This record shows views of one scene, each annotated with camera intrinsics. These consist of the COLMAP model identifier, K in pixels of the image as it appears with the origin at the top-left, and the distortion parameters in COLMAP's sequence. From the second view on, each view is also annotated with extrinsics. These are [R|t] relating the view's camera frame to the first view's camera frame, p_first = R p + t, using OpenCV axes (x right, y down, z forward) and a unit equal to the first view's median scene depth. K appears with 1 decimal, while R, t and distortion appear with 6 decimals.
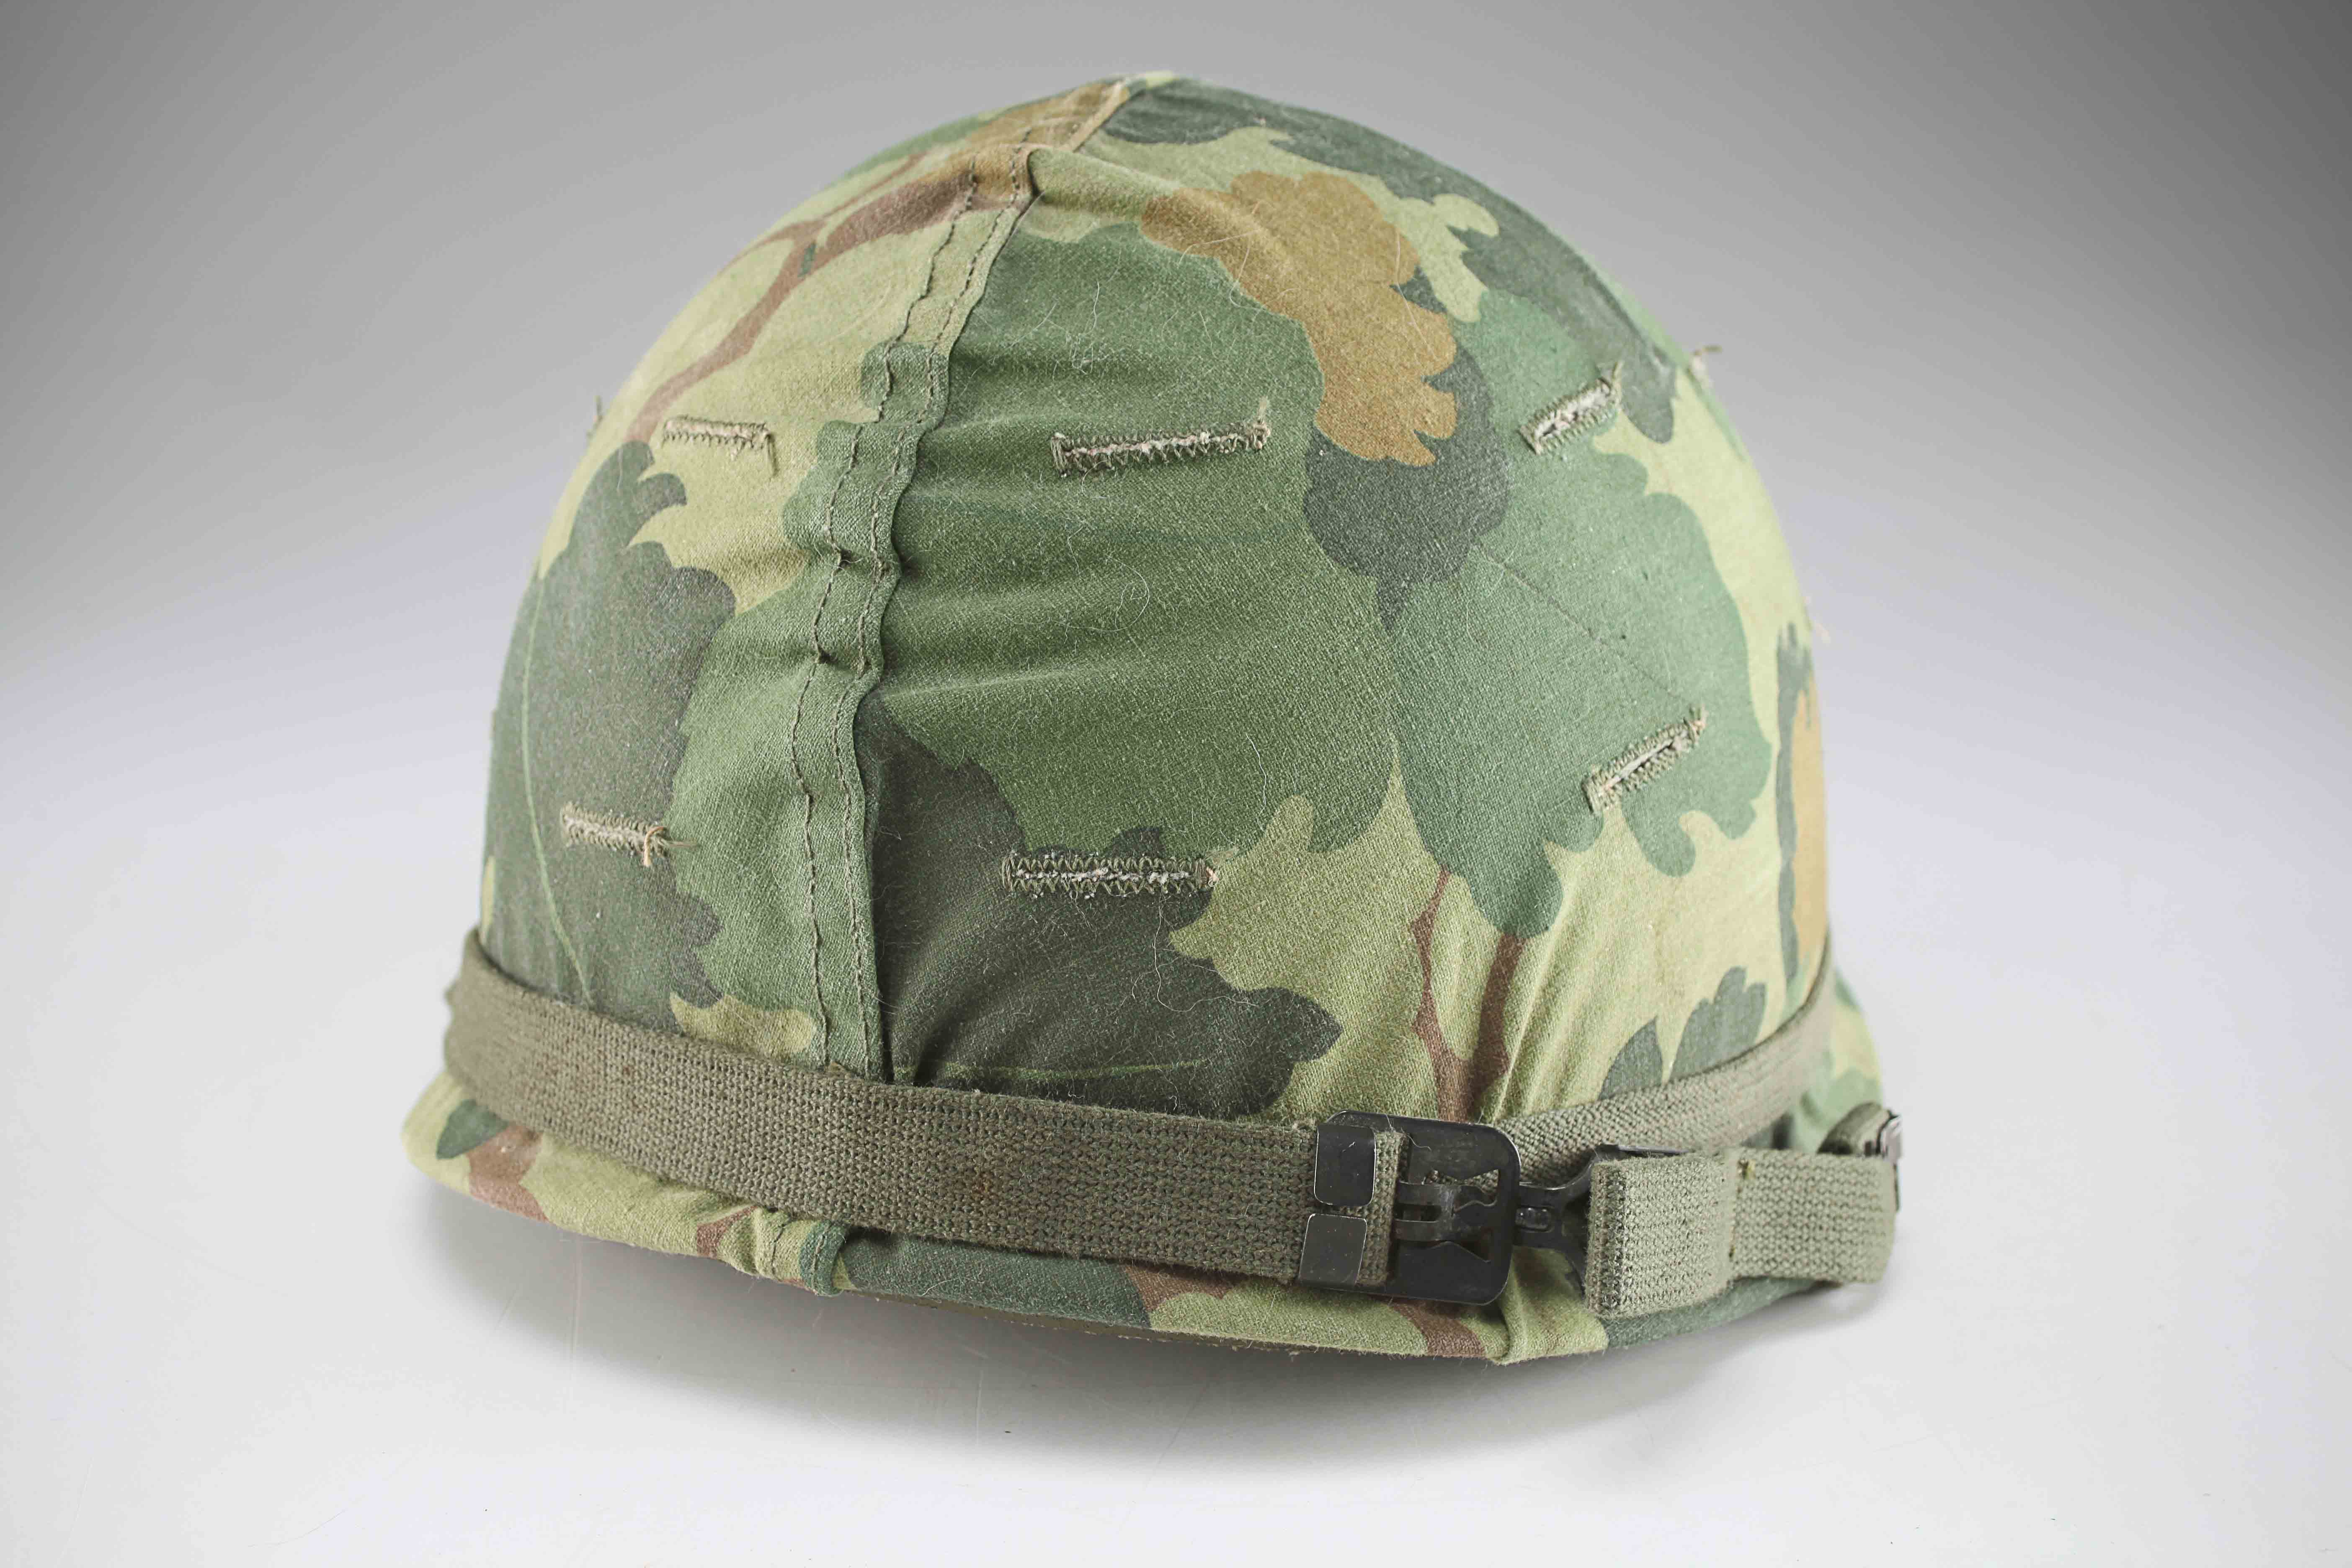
lens RADIAL K [[3296.5, 0, 1179.6], [0, 3296.5, 781.3], [0, 0, 1]] dist [-0.061702, 0.000000]
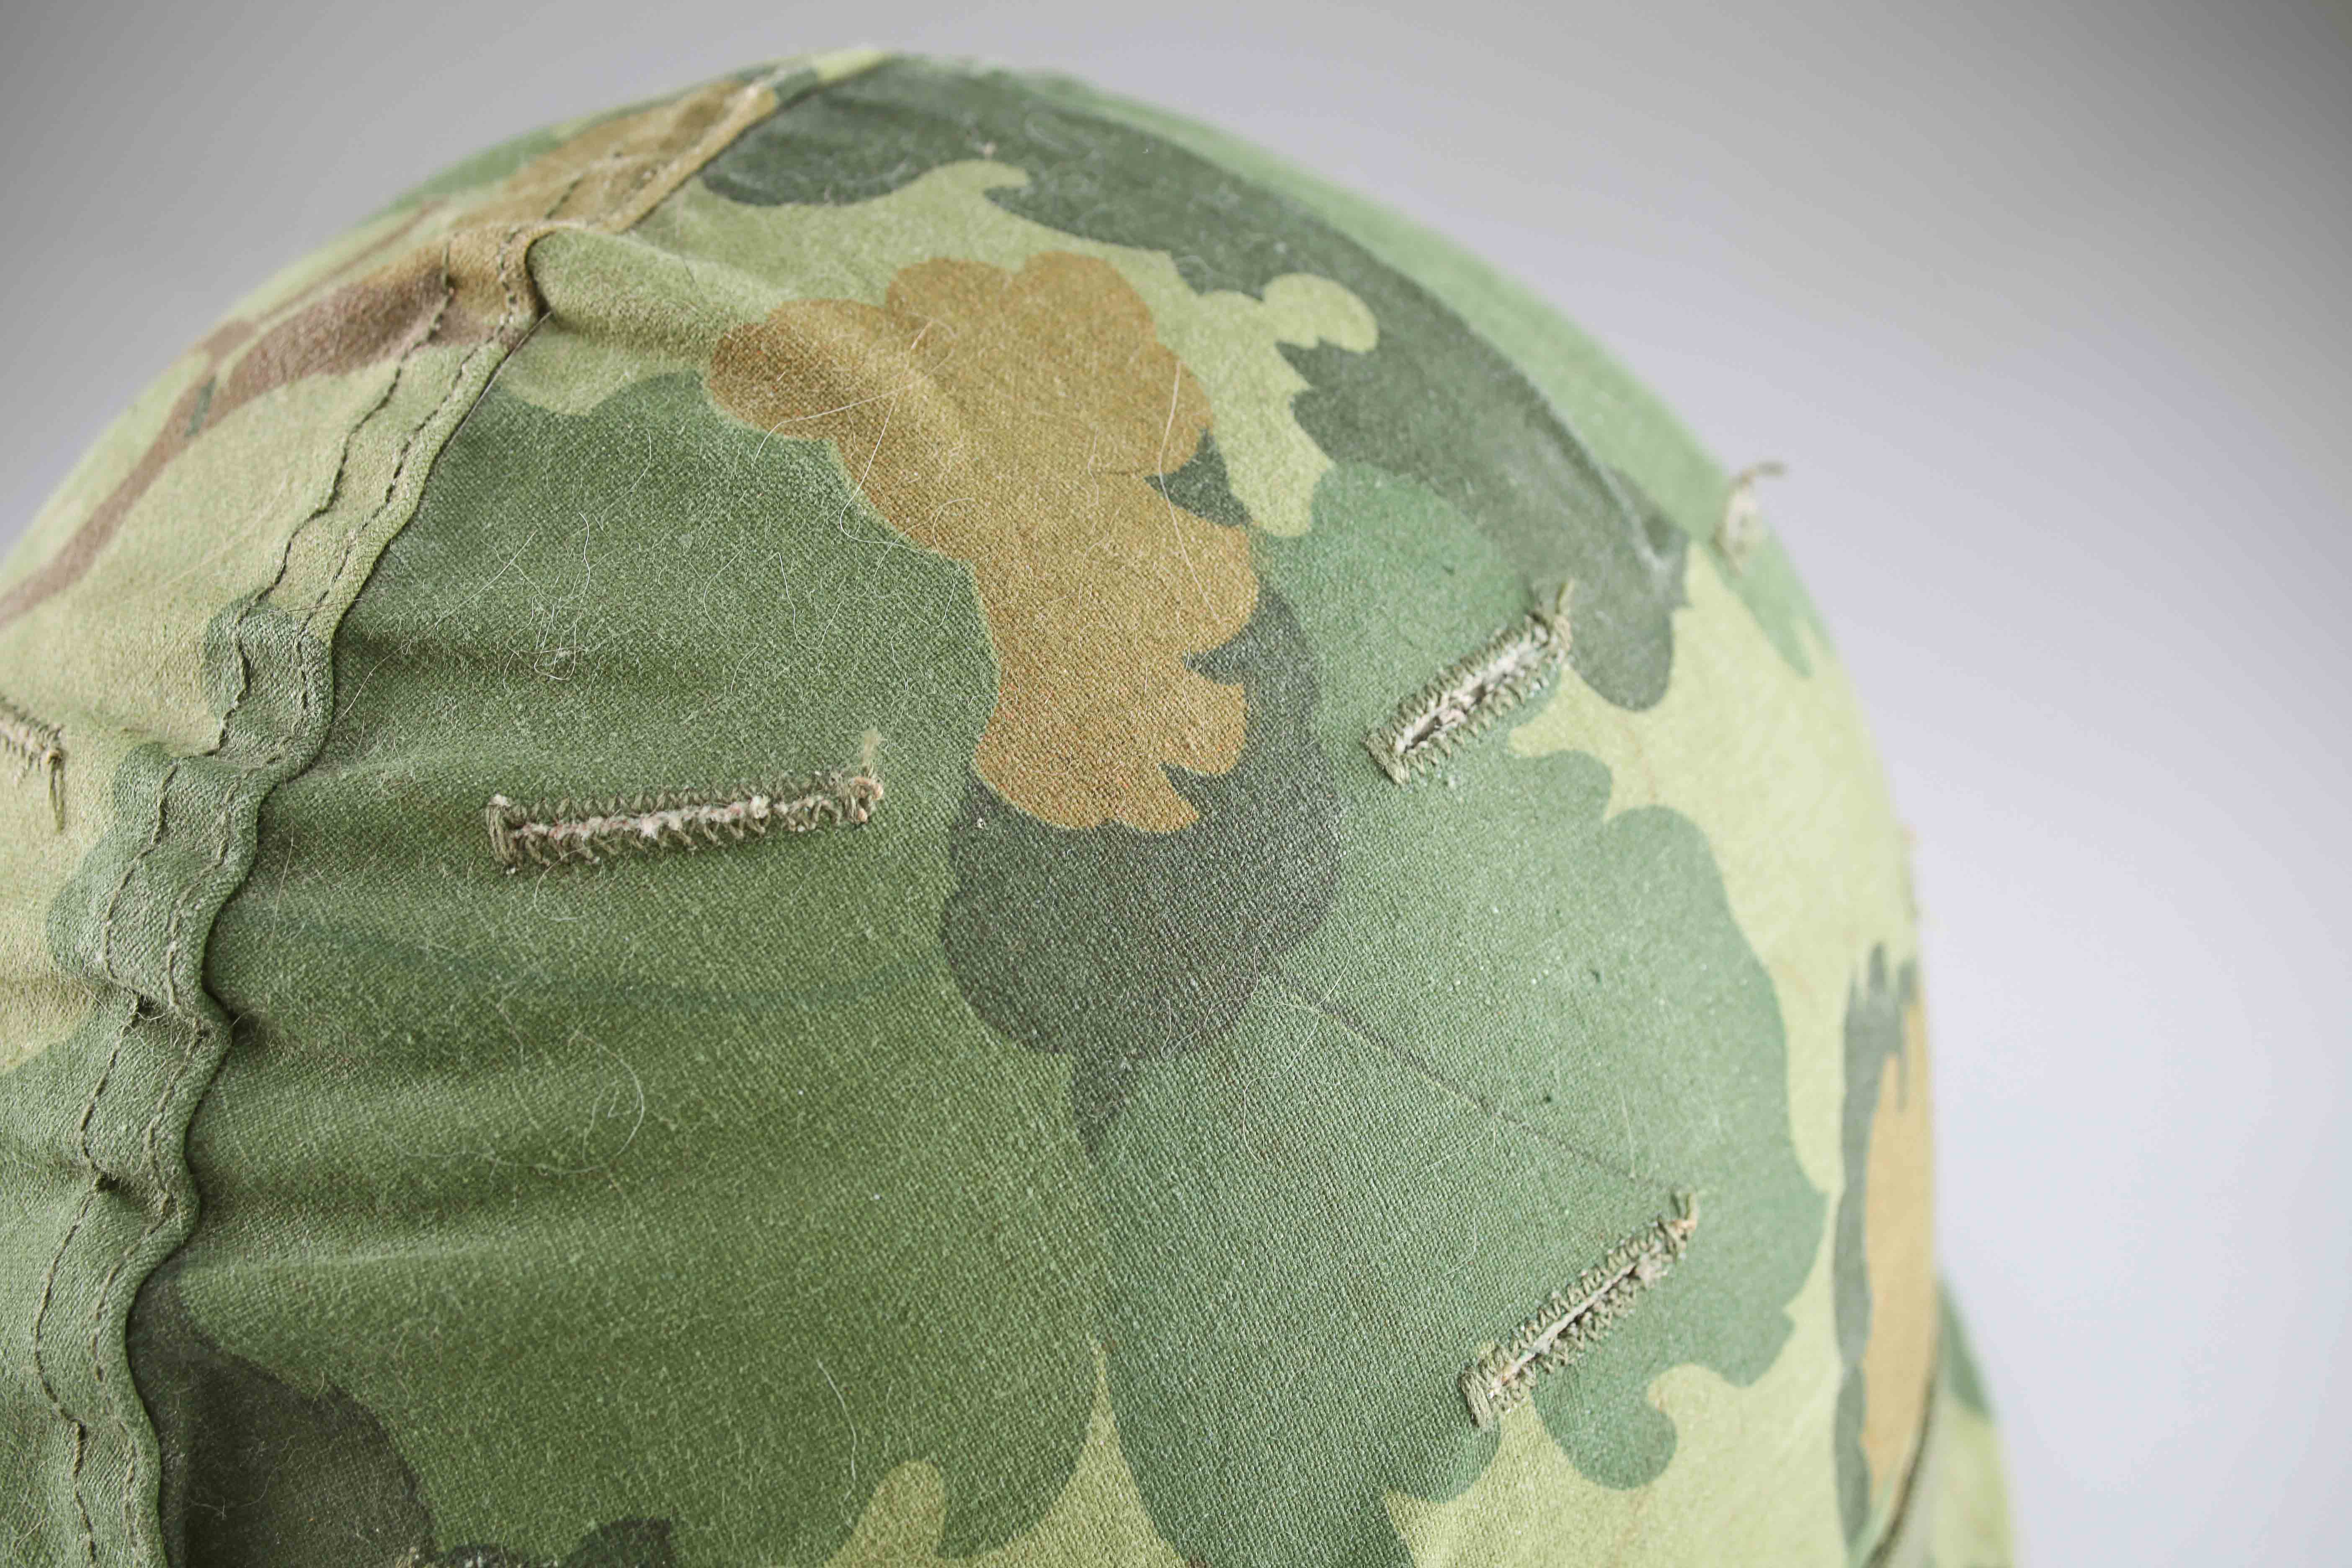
lens RADIAL K [[3296.5, 0, 1171.5], [0, 3296.5, 787.2], [0, 0, 1]] dist [-0.061702, 0.000000]
pose [[0.997789, 0.009429, -0.065789, 0.109004], [-0.004149, 0.996791, 0.079937, -0.146625], [0.066332, -0.079488, 0.994626, 0.439634]]
